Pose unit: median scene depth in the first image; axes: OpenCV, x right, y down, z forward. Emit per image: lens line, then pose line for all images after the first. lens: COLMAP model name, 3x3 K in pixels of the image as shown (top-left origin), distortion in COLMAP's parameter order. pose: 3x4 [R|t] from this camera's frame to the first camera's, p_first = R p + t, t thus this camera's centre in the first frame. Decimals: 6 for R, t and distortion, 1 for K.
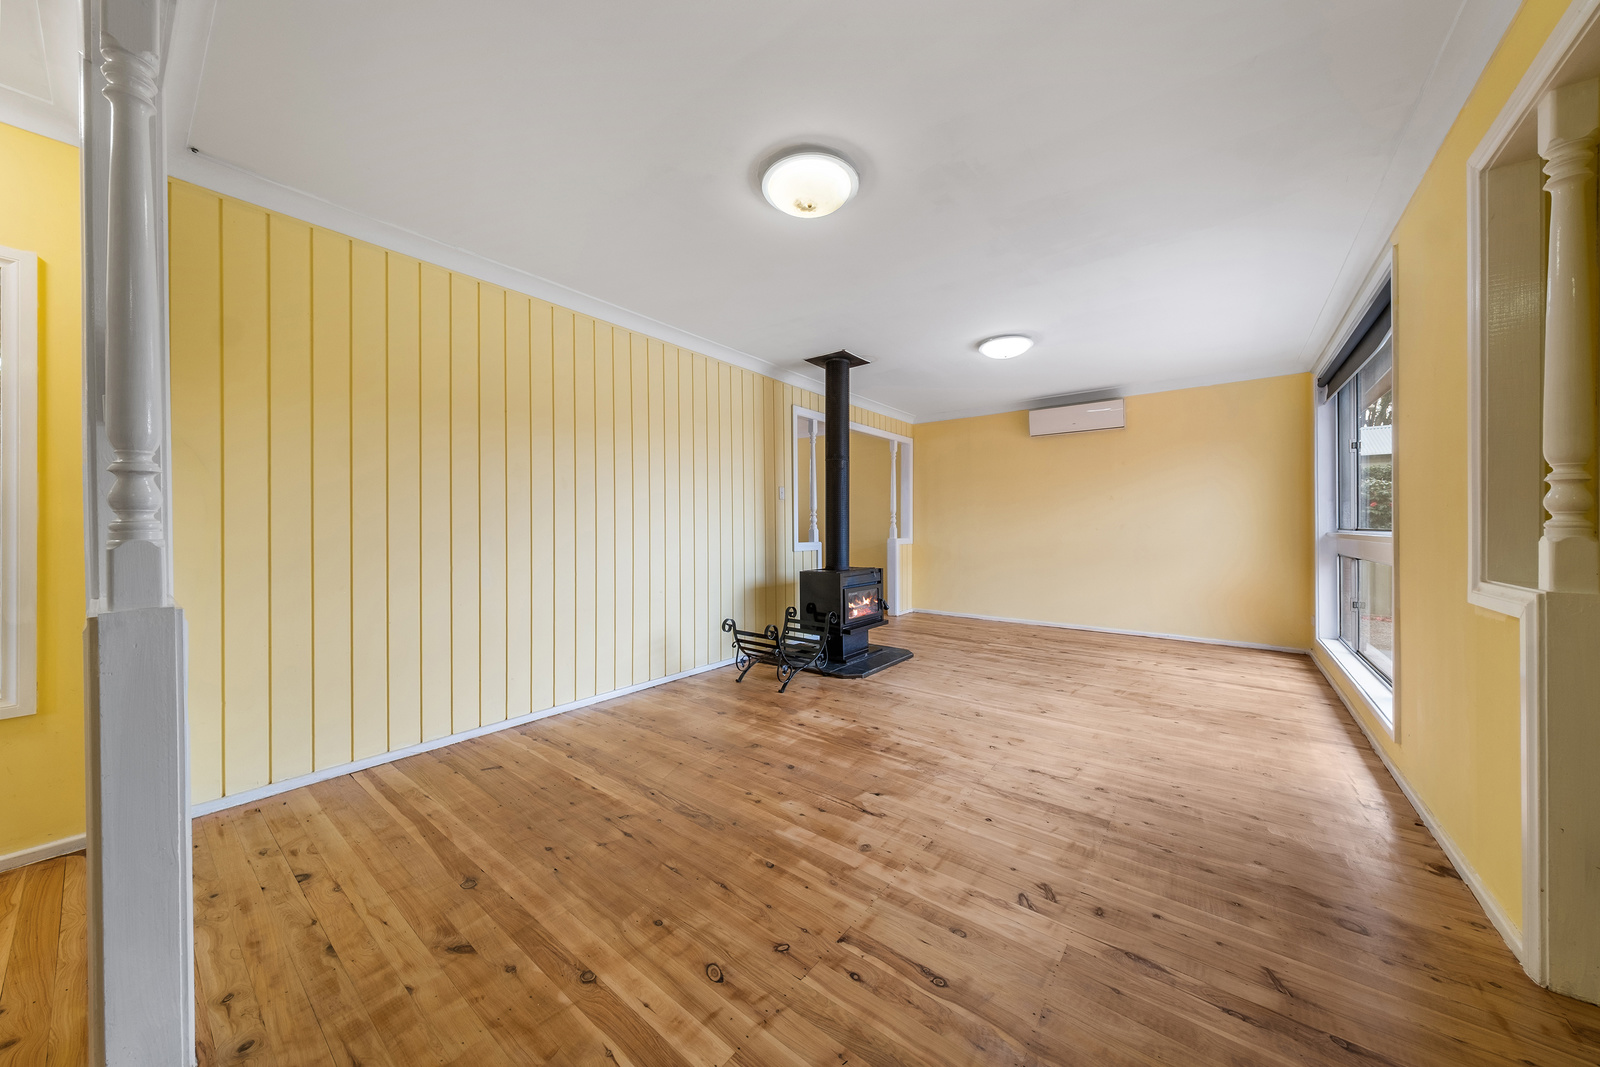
lens RADIAL K [[541.3, 0, 788.6], [0, 541.3, 529.0], [0, 0, 1]] dist [0.001035, 0.000072]
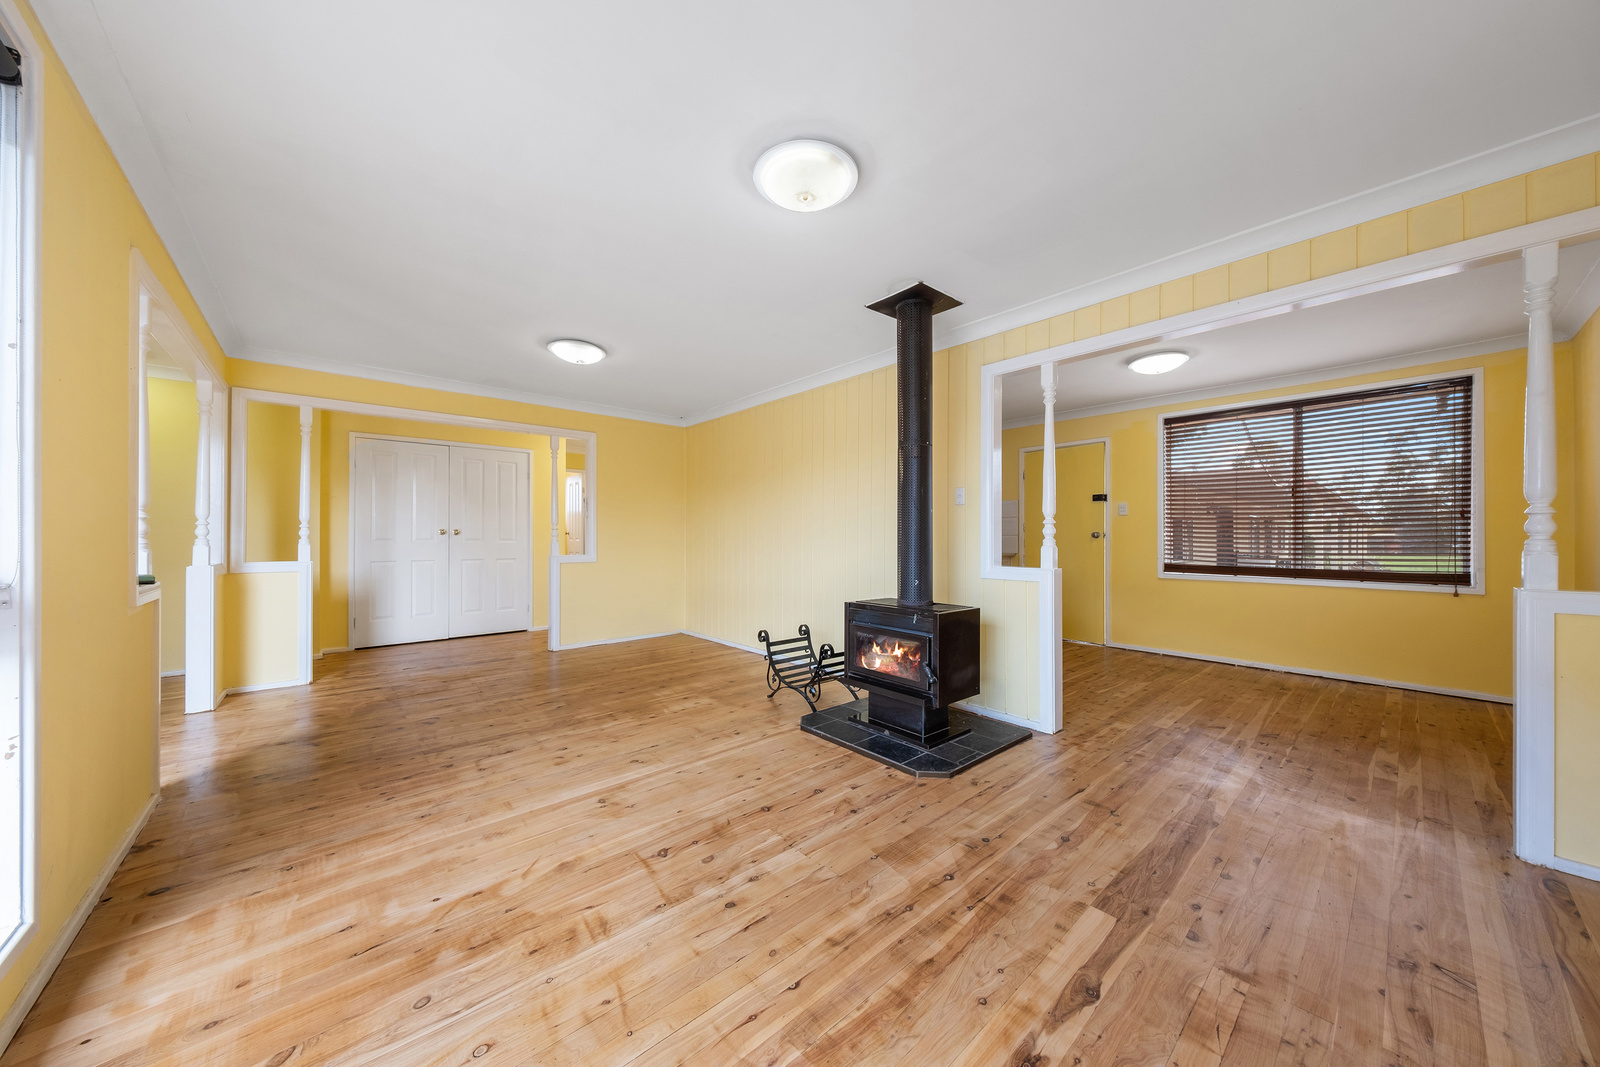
lens RADIAL K [[541.3, 0, 788.5], [0, 541.3, 534.3], [0, 0, 1]] dist [0.001035, 0.000072]
pose [[-0.187903, -0.004455, -0.982178, 1.194776], [-0.005653, 0.999978, -0.003454, -0.011604], [0.982171, 0.004903, -0.187924, 1.458536]]
